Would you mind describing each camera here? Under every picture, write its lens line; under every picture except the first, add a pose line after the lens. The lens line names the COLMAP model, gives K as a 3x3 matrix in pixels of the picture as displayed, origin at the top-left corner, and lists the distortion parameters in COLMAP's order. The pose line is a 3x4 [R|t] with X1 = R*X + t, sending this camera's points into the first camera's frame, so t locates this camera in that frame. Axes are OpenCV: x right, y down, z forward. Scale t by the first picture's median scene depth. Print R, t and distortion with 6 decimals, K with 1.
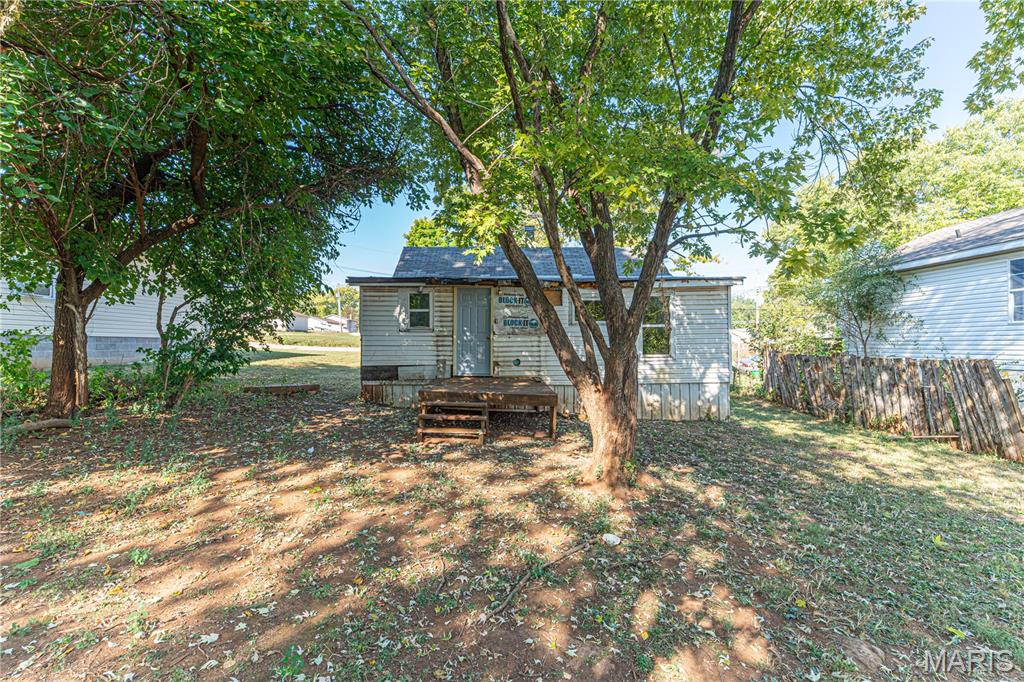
lens RADIAL K [[439.1, 0, 512.0], [0, 439.1, 341.0], [0, 0, 1]] dist [-0.002179, 0.000160]
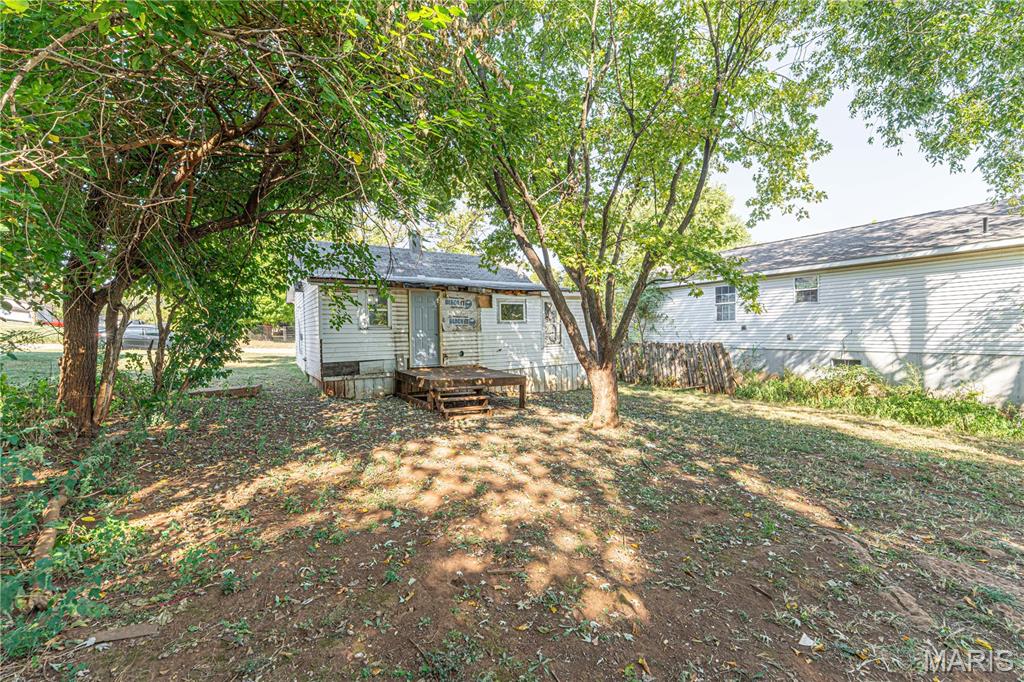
lens RADIAL K [[439.1, 0, 512.0], [0, 439.1, 341.0], [0, 0, 1]] dist [-0.002179, 0.000160]
pose [[0.857875, -0.020494, 0.513449, -0.498578], [0.004838, 0.999482, 0.031810, -0.025841], [-0.513835, -0.024805, 0.857530, -0.112822]]
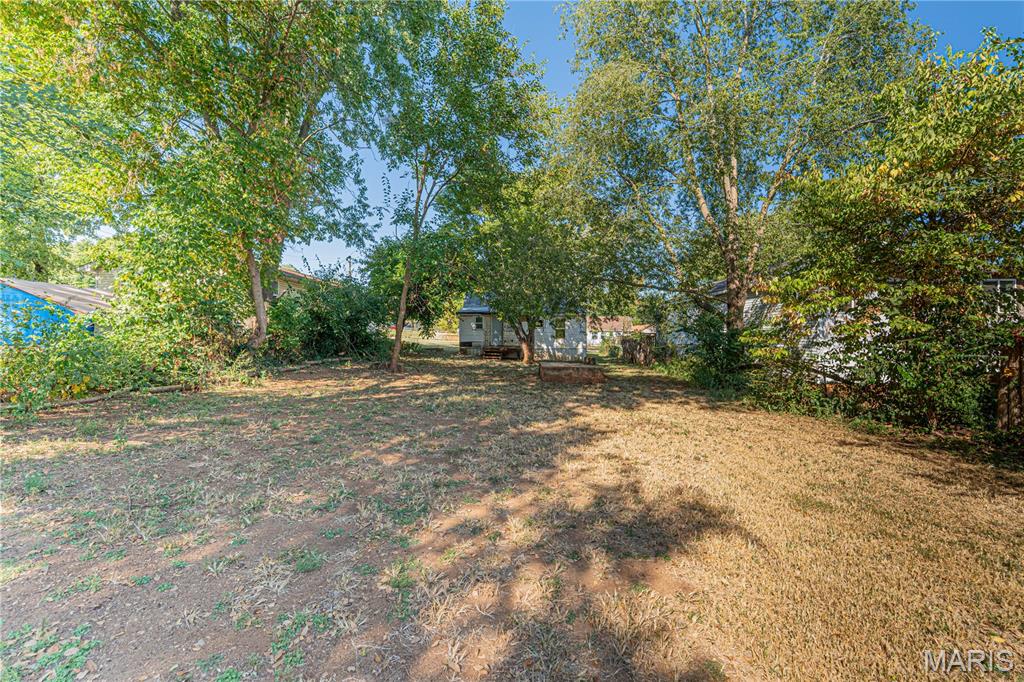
lens RADIAL K [[439.1, 0, 512.0], [0, 439.1, 341.0], [0, 0, 1]] dist [-0.002179, 0.000160]
pose [[0.979869, 0.004883, -0.199580, 0.597576], [-0.005853, 0.999974, -0.004272, 0.062758], [0.199554, 0.005355, 0.979872, -1.852817]]
